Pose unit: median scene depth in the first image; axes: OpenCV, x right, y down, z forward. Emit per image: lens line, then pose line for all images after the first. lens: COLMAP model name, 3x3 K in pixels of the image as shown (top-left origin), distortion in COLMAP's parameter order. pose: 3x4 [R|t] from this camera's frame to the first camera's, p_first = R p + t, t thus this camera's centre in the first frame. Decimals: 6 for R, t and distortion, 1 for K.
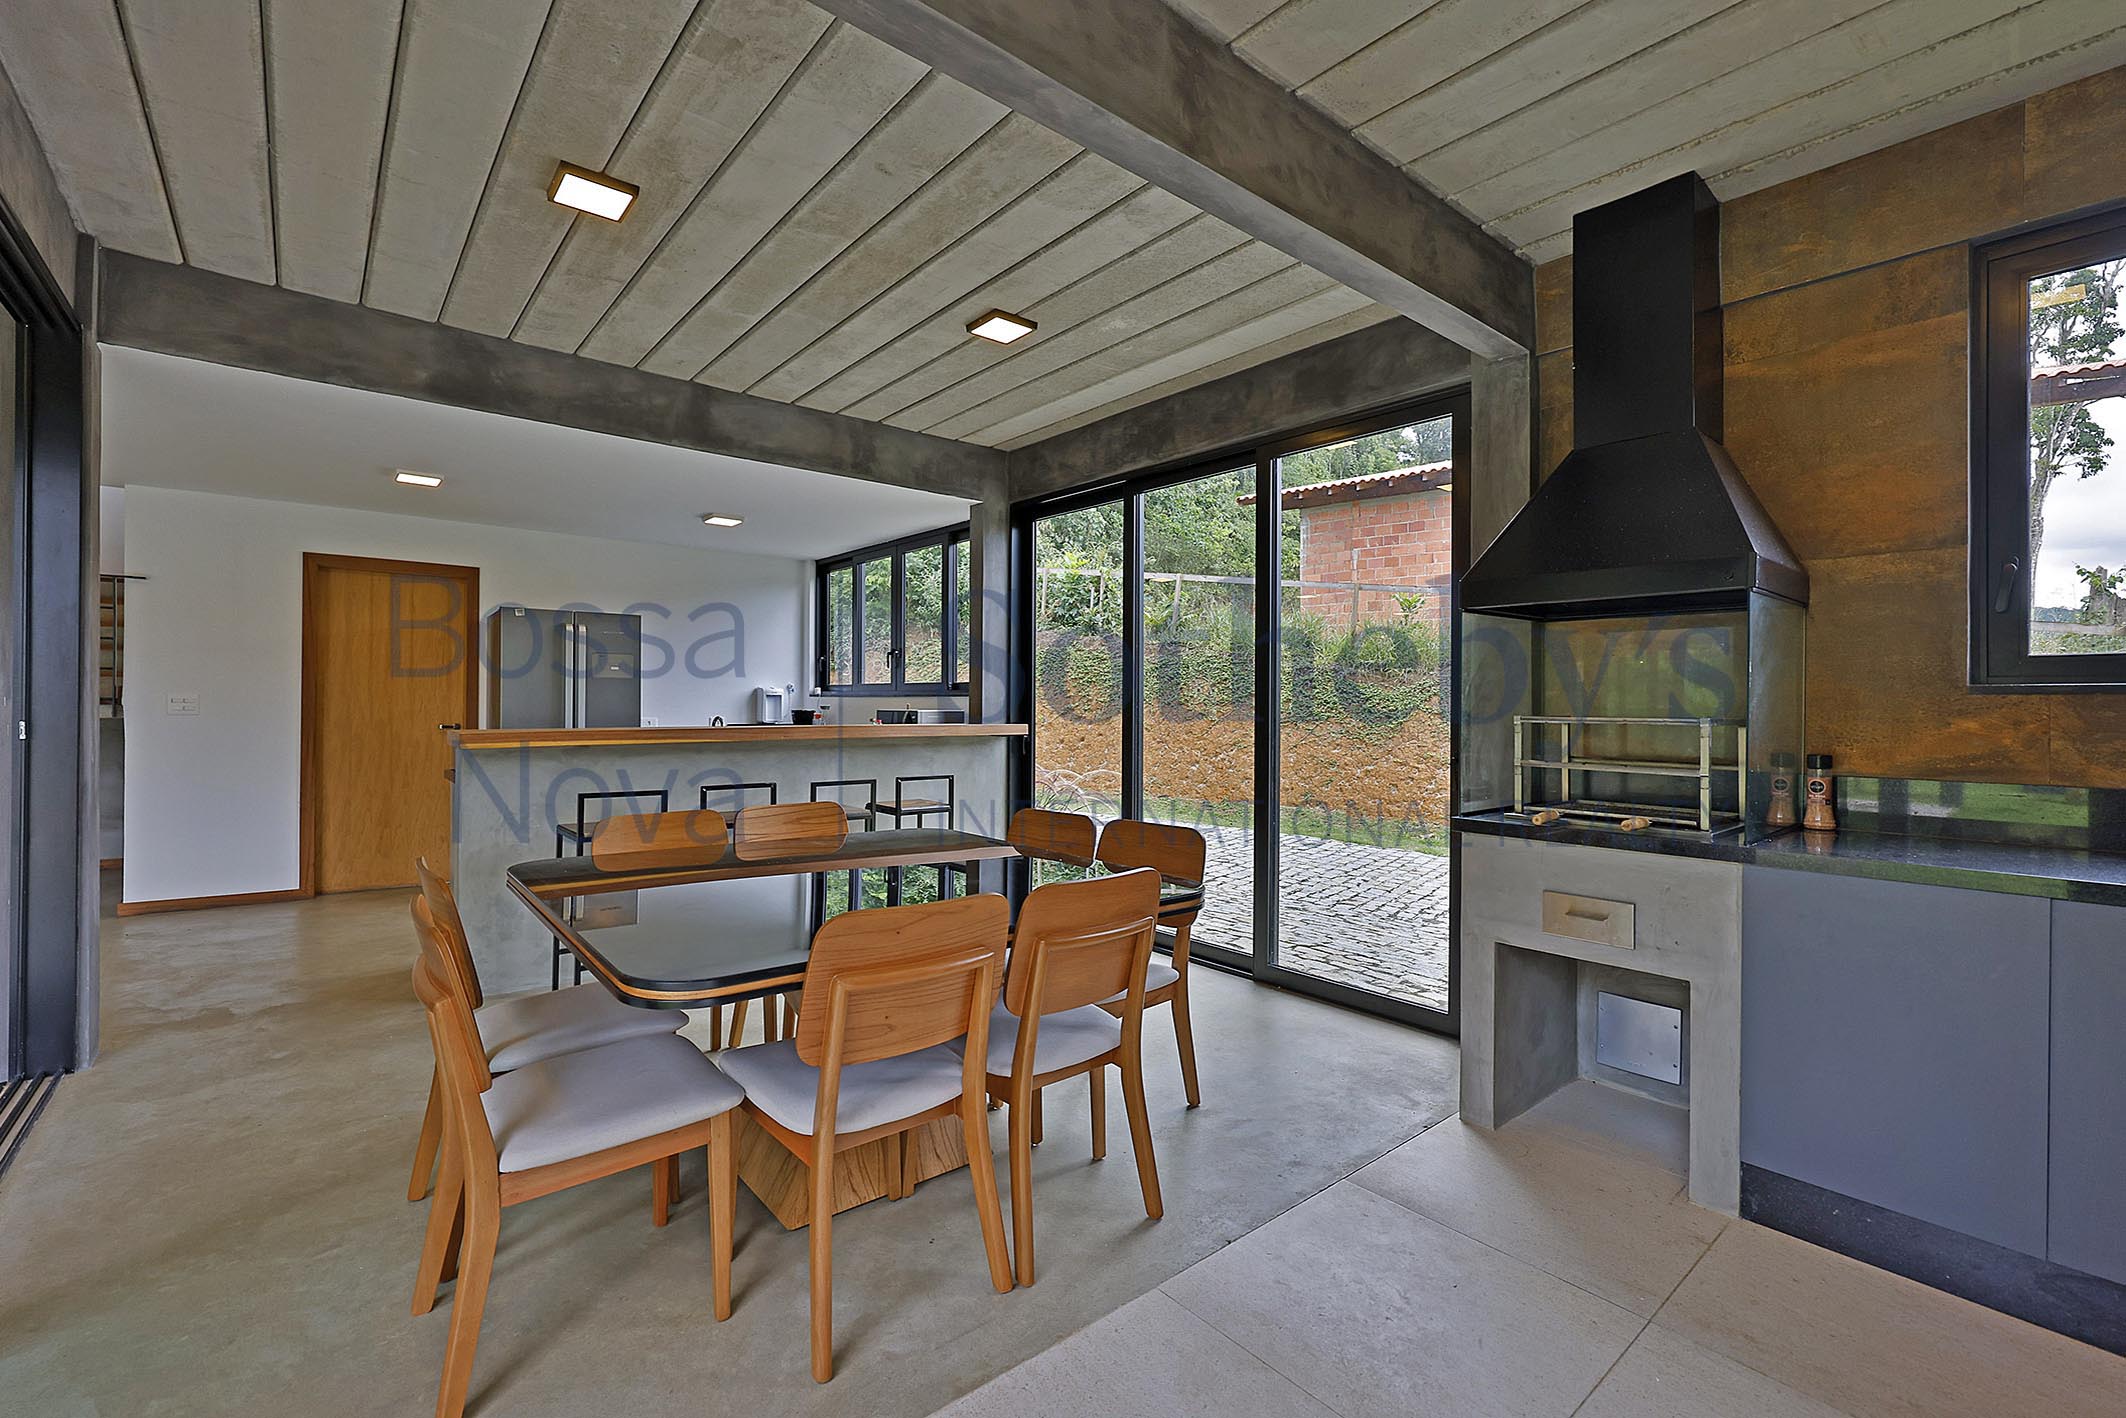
lens RADIAL K [[908.2, 0, 1041.8], [0, 908.2, 704.8], [0, 0, 1]] dist [-0.000855, 0.000699]
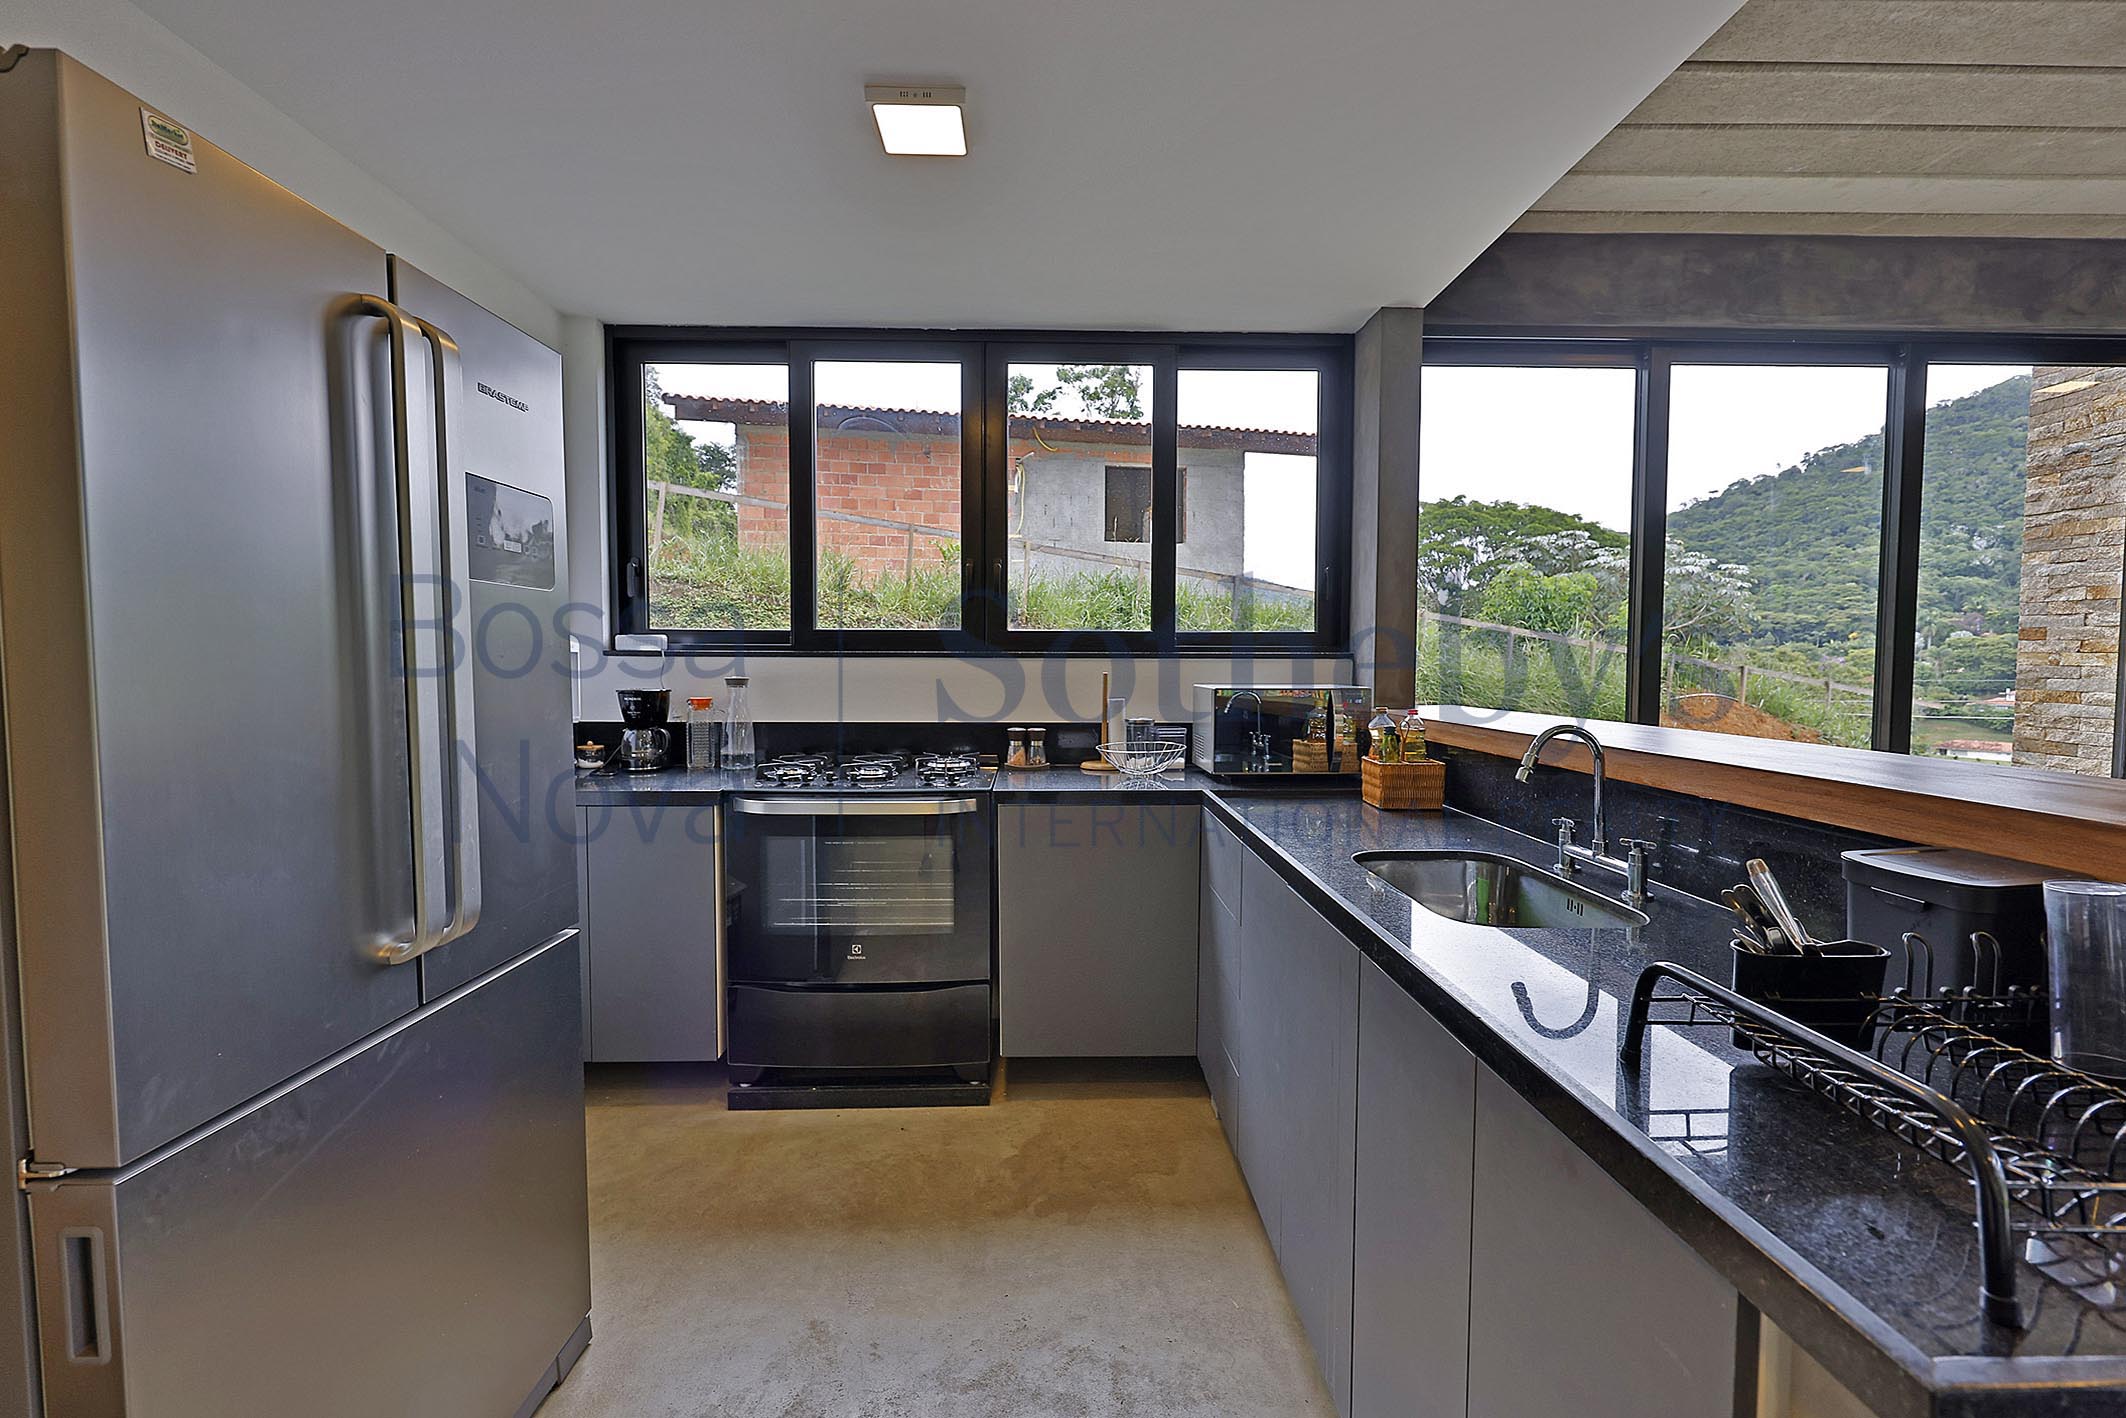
lens RADIAL K [[908.2, 0, 1063.9], [0, 908.2, 705.2], [0, 0, 1]] dist [-0.000855, 0.000699]
pose [[0.619709, -0.041499, 0.783734, -0.920221], [0.000976, 0.998641, 0.052107, -0.012548], [-0.784831, -0.031526, 0.618907, 1.168171]]
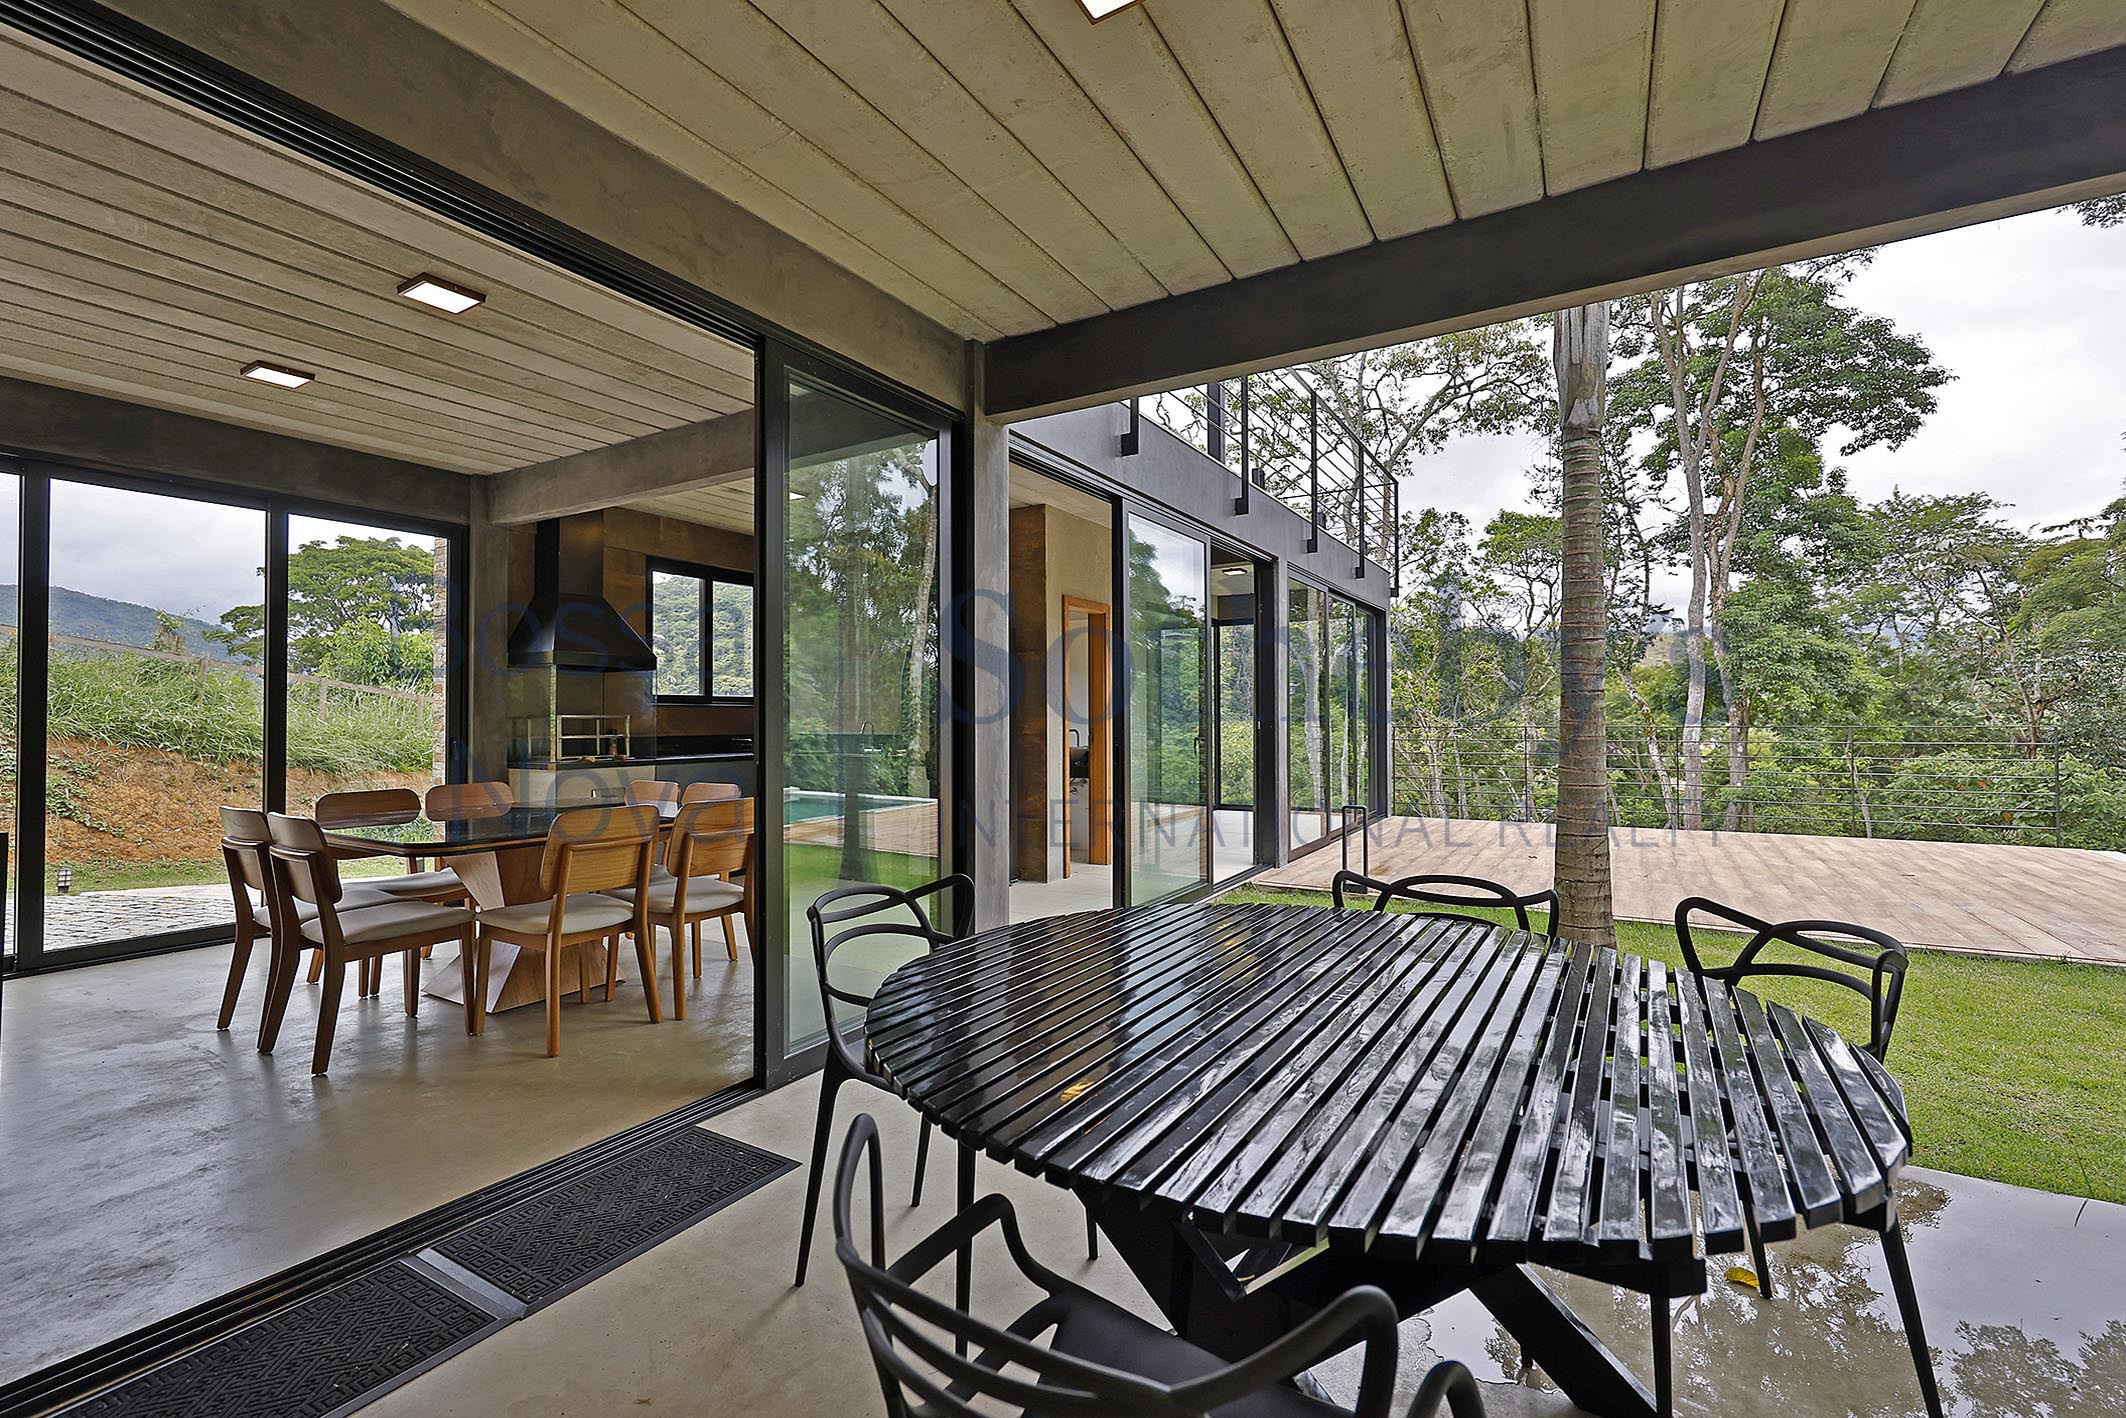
lens RADIAL K [[908.2, 0, 1068.2], [0, 908.2, 706.0], [0, 0, 1]] dist [-0.000855, 0.000699]
pose [[-0.336075, 0.008081, 0.941801, -1.379934], [0.002432, 0.999967, -0.007712, 0.008074], [-0.941832, -0.000302, -0.336083, 0.435277]]
